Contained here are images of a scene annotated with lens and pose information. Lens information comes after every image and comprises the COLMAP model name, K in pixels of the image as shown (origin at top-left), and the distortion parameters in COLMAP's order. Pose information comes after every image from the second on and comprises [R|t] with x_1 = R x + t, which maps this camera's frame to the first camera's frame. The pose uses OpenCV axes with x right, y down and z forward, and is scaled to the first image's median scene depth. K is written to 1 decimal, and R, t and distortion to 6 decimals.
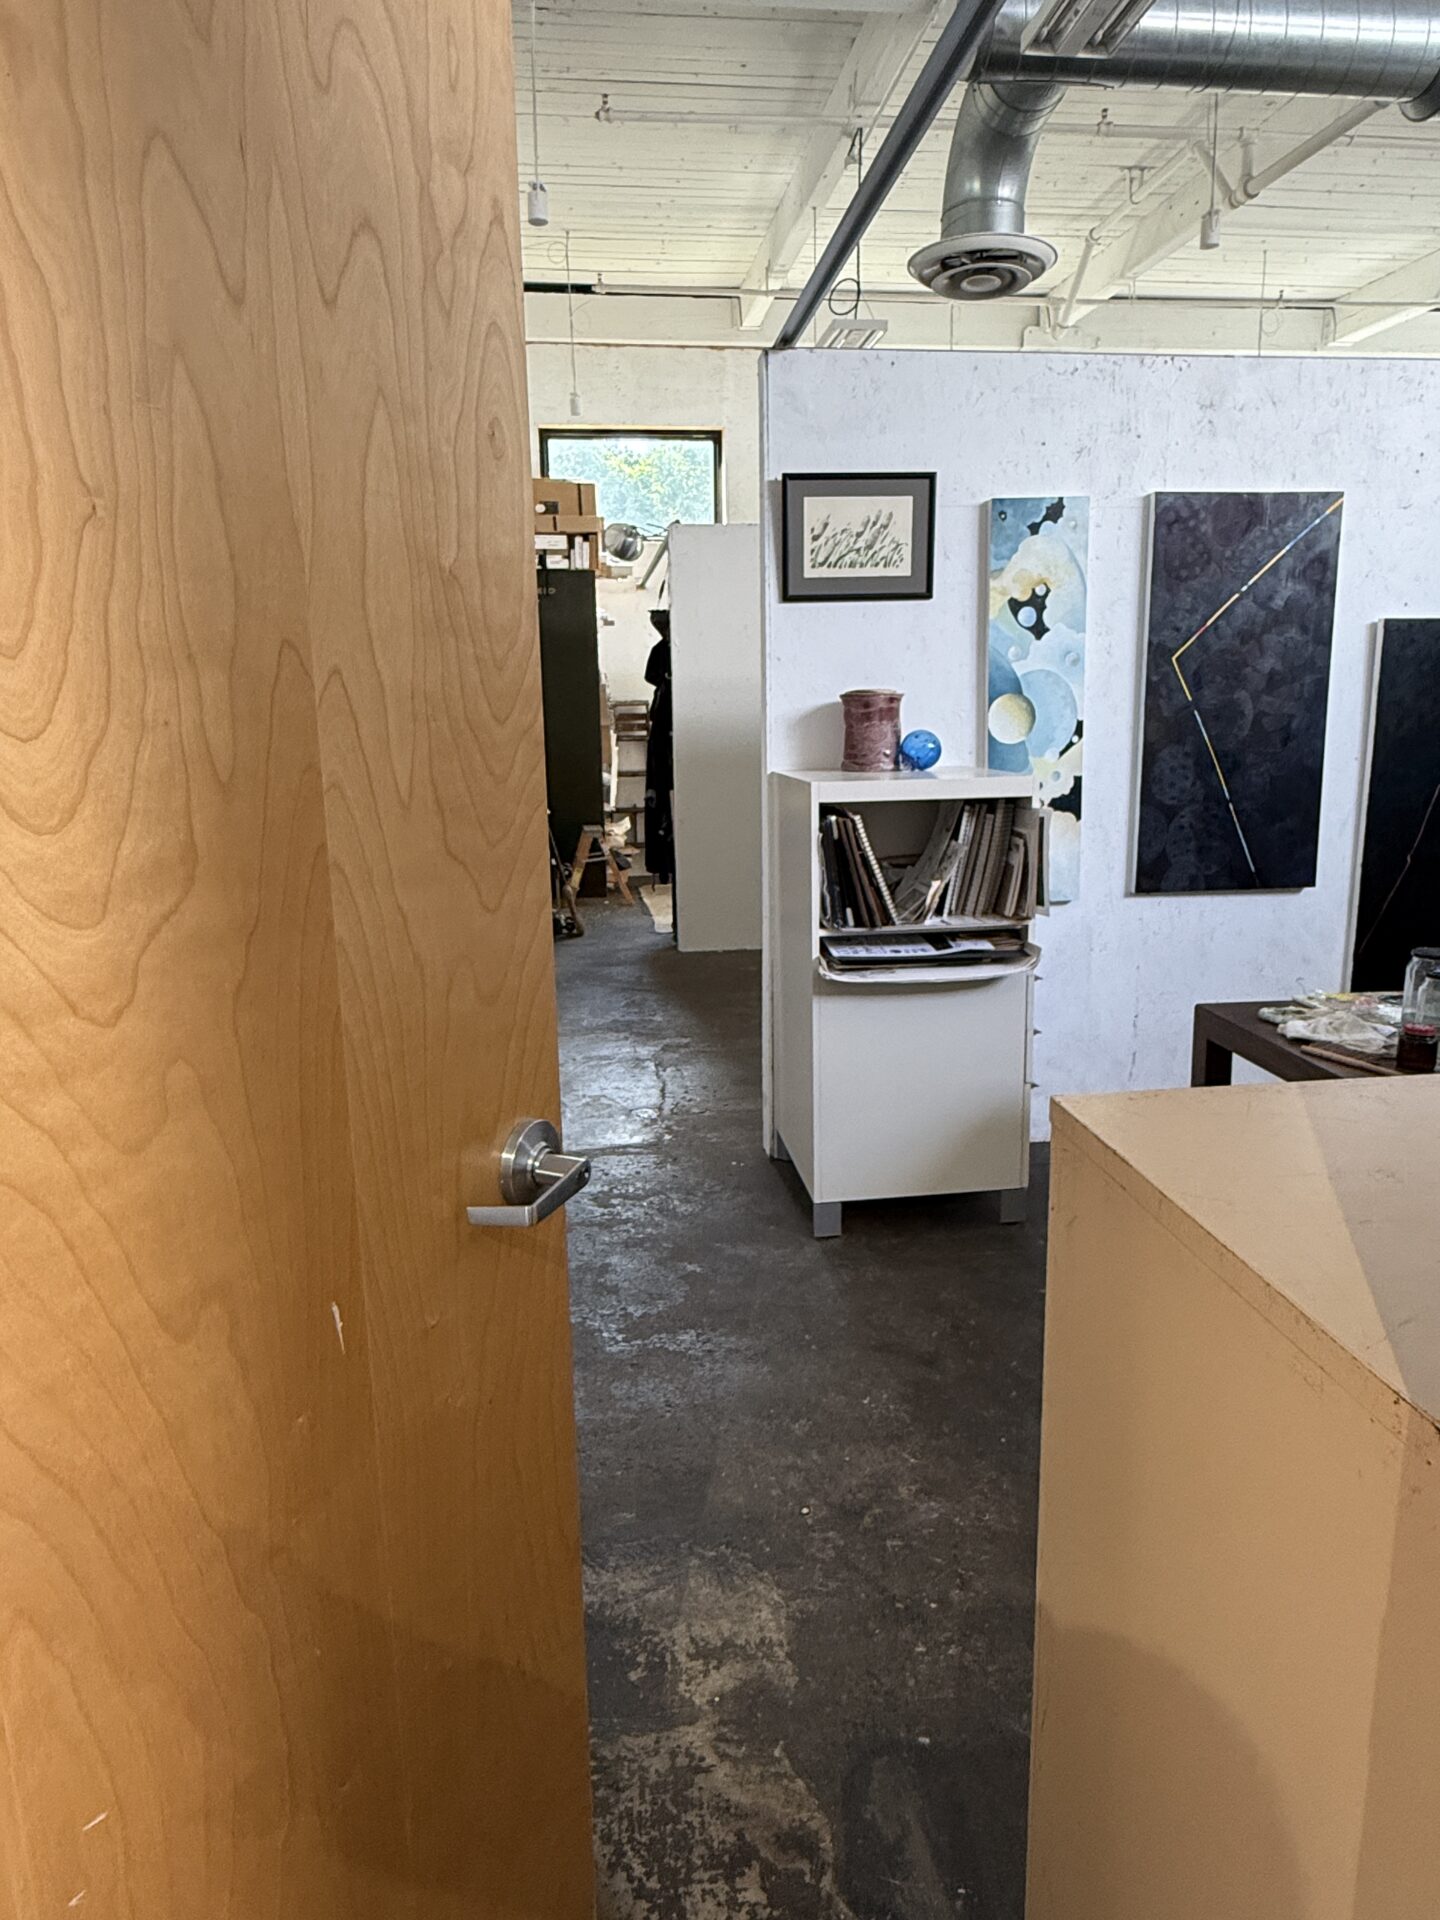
lens RADIAL K [[1245.7, 0, 718.9], [0, 1245.7, 955.2], [0, 0, 1]] dist [0.001475, 0.000540]
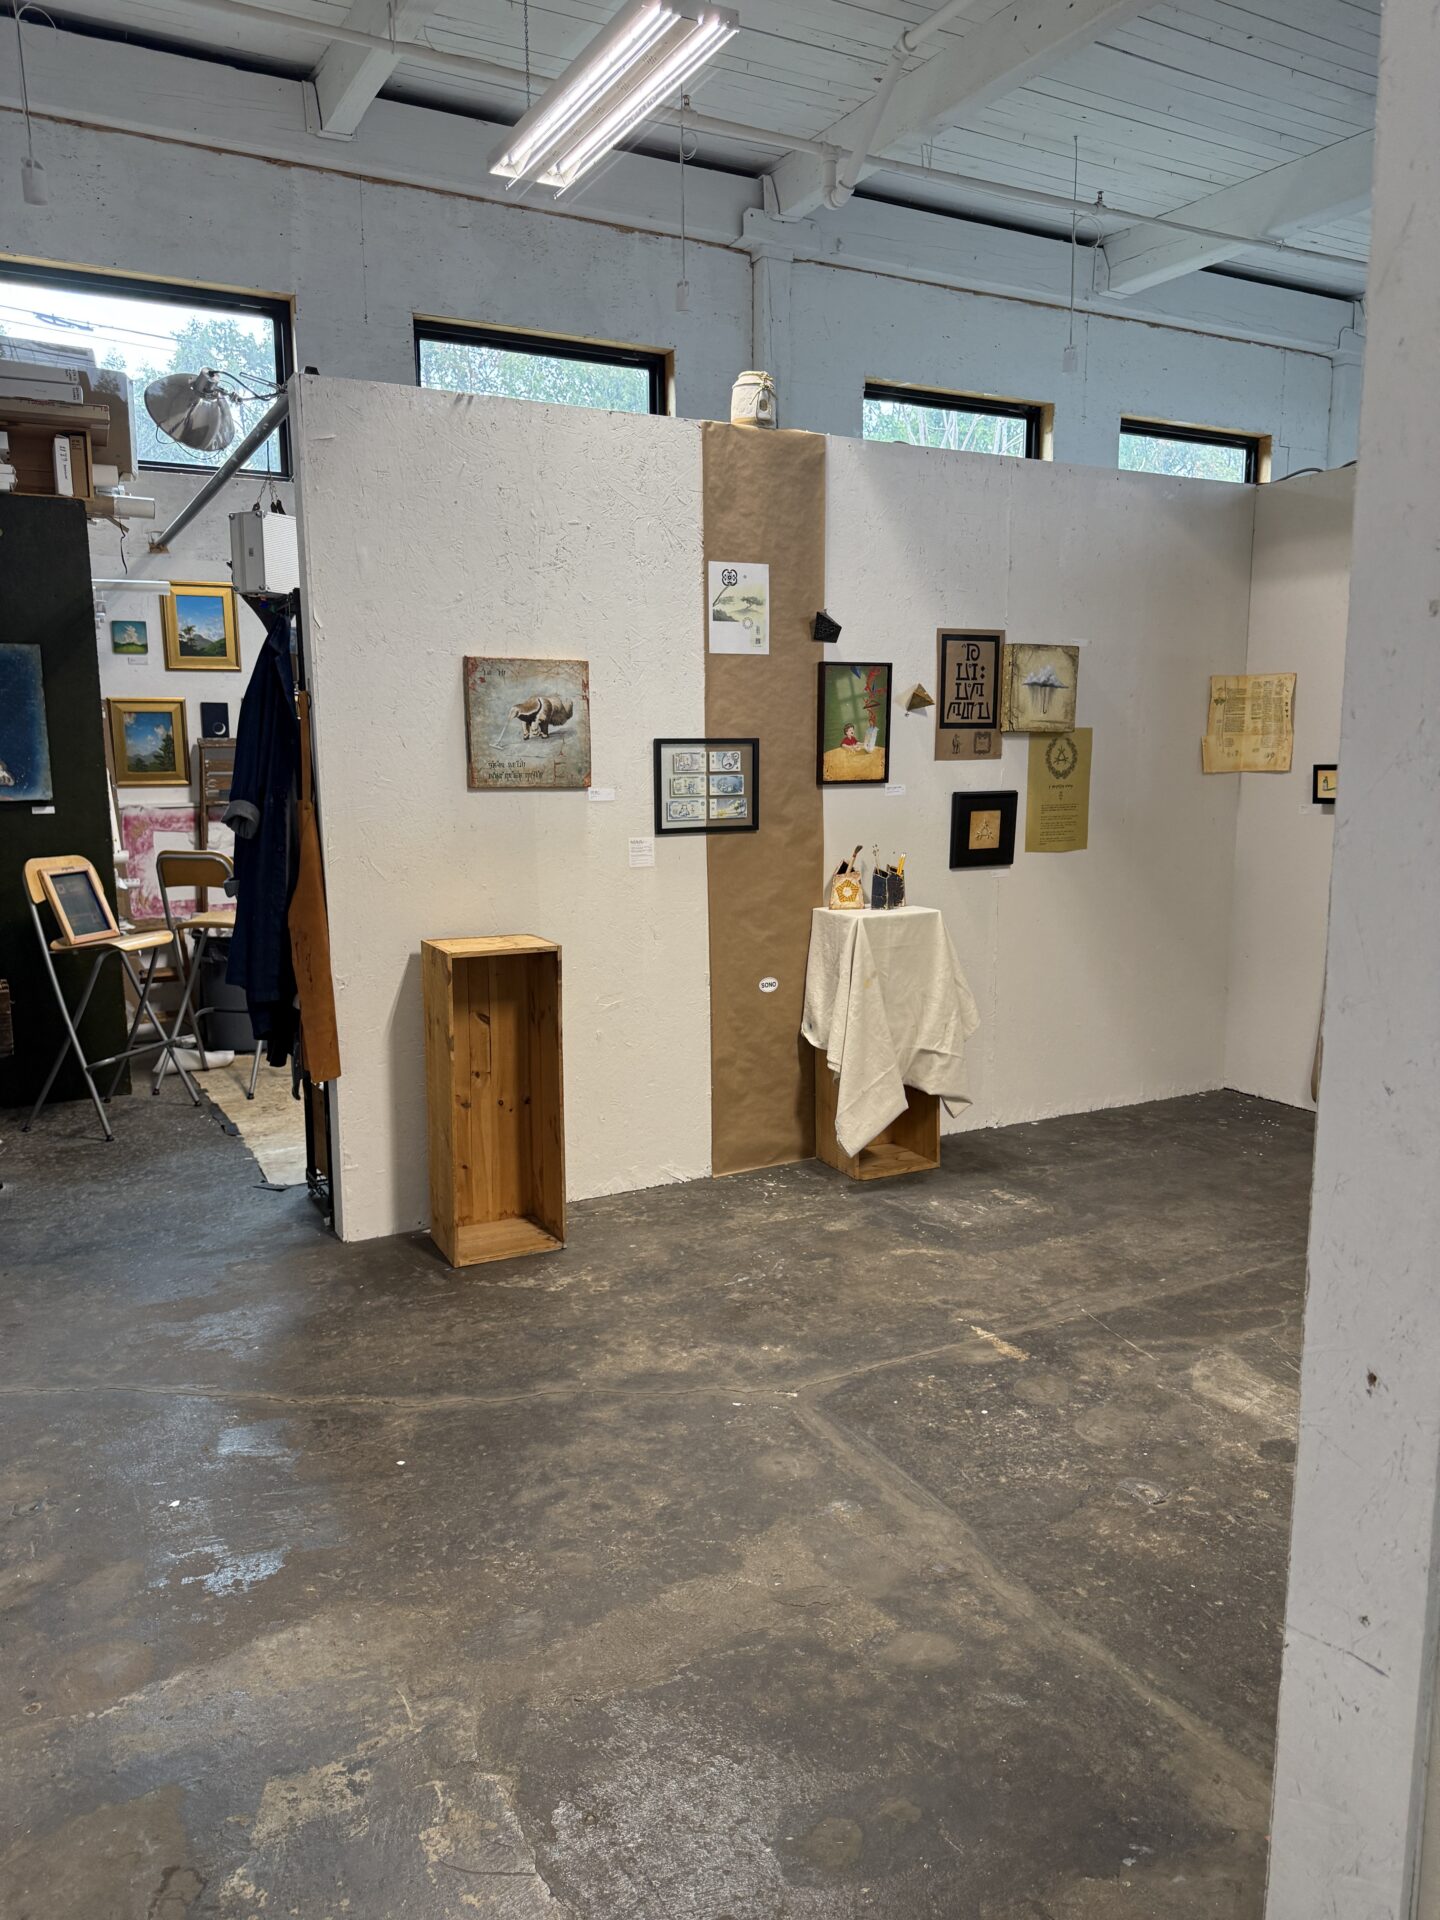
lens RADIAL K [[1378.7, 0, 716.4], [0, 1378.7, 960.4], [0, 0, 1]] dist [0.003103, -0.003679]
pose [[0.929919, -0.047478, 0.364688, -0.065250], [0.063745, 0.997431, -0.032691, -0.067087], [-0.362198, 0.053647, 0.930556, 0.322151]]
